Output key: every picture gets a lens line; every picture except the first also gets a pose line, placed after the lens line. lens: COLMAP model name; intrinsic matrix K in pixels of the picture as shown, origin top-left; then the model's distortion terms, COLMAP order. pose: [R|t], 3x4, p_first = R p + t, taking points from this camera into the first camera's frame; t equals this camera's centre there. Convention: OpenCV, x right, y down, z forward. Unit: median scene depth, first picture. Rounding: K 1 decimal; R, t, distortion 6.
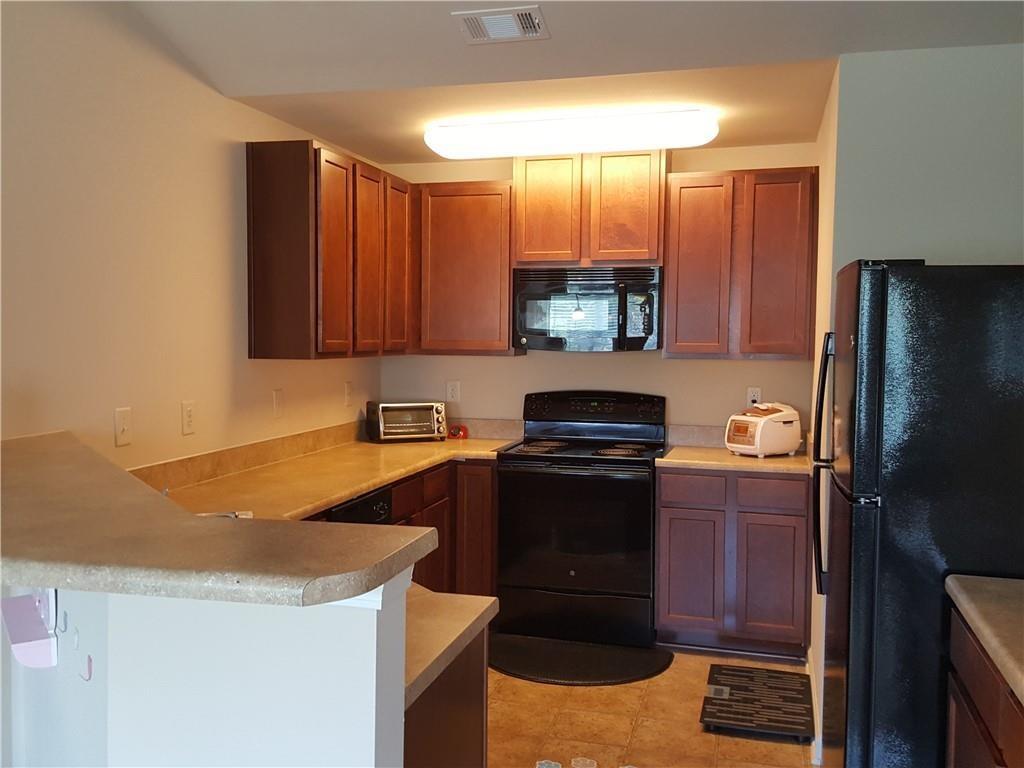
lens RADIAL K [[1010.3, 0, 482.8], [0, 1010.3, 404.4], [0, 0, 1]] dist [0.077131, 0.000000]
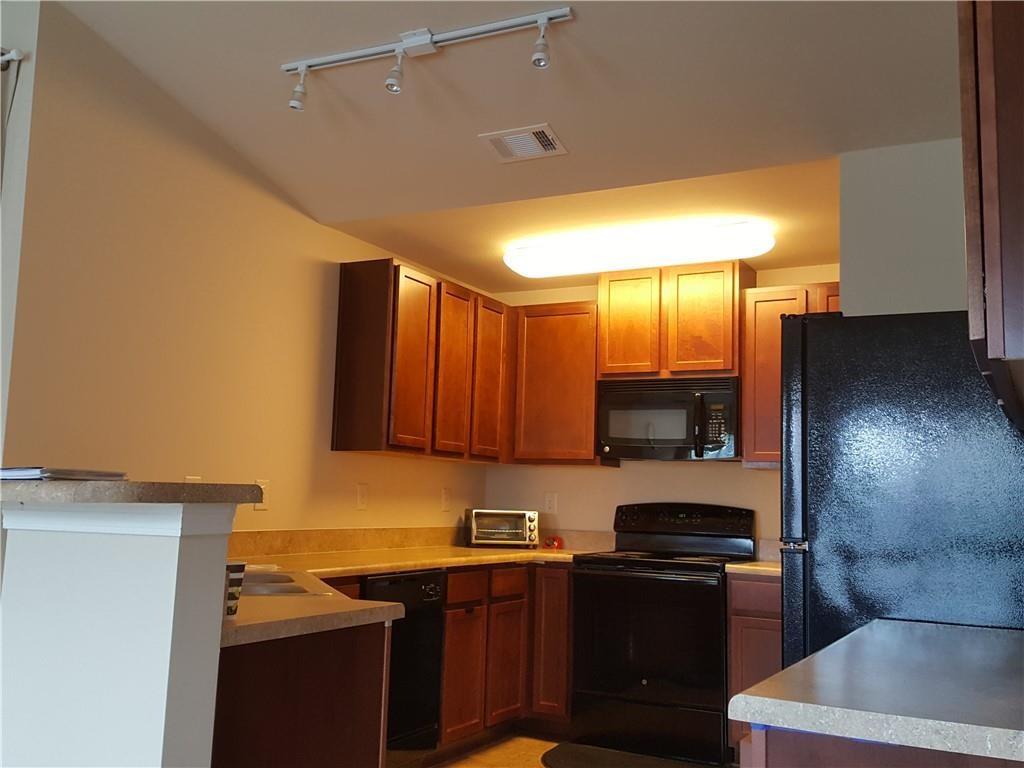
lens RADIAL K [[1010.3, 0, 493.5], [0, 1010.3, 388.7], [0, 0, 1]] dist [0.077131, 0.000000]
pose [[0.977273, -0.000535, -0.211985, 0.152519], [-0.038444, 0.982968, -0.179710, 0.069206], [0.208471, 0.183775, 0.960607, -0.030924]]
